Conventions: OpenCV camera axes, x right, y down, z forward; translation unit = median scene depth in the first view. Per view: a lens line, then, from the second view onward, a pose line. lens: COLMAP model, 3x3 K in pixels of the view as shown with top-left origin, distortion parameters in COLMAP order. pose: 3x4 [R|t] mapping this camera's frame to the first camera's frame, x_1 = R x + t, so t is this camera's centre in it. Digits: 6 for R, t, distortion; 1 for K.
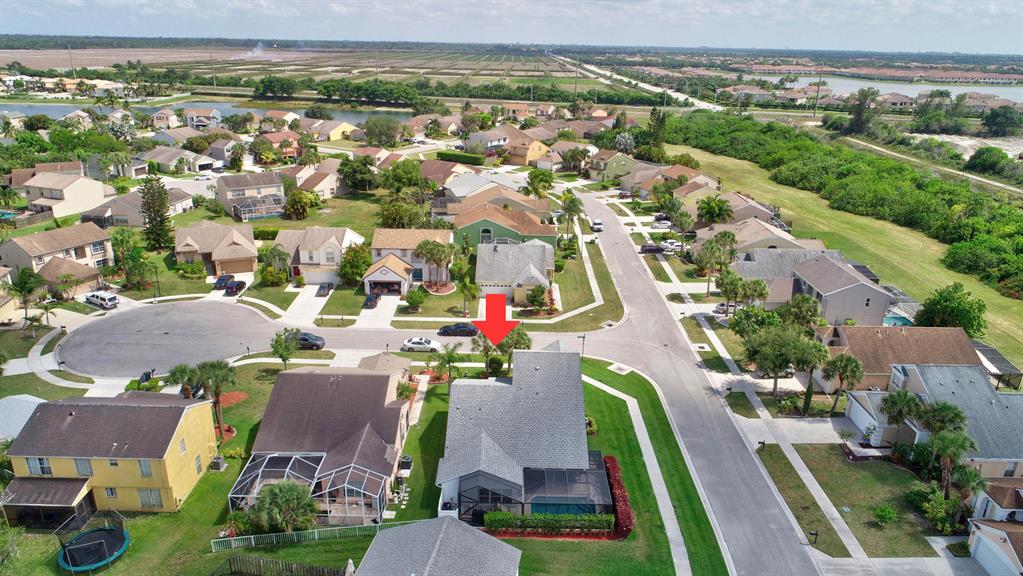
lens RADIAL K [[682.9, 0, 510.7], [0, 682.9, 285.8], [0, 0, 1]] dist [0.003279, -0.004691]
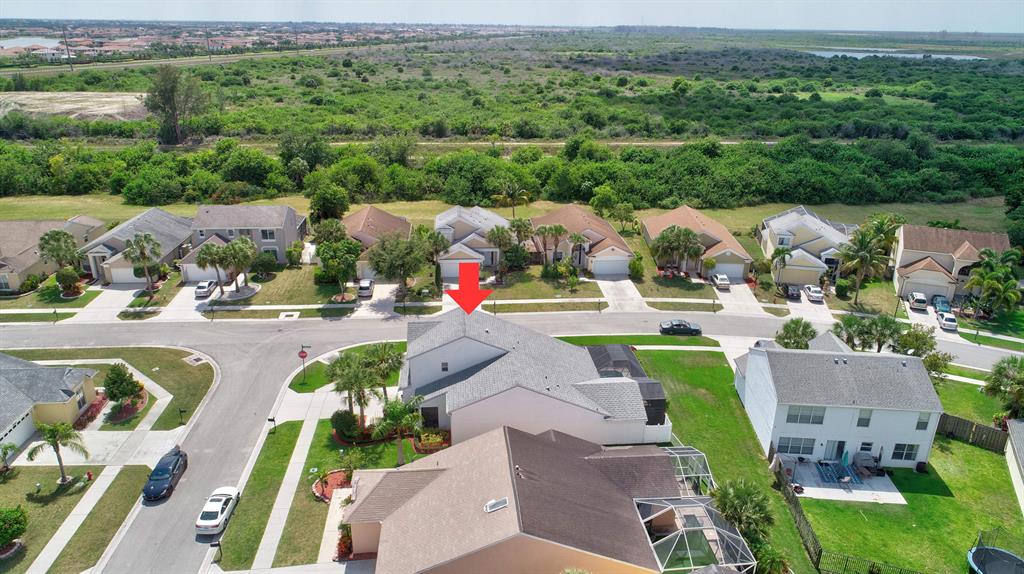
lens RADIAL K [[683.6, 0, 507.0], [0, 683.6, 285.0], [0, 0, 1]] dist [0.003279, -0.004691]
pose [[-0.092239, -0.374333, 0.922695, -0.481532], [0.318596, 0.866838, 0.383521, -0.169854], [-0.943392, 0.329343, 0.039304, 0.557540]]
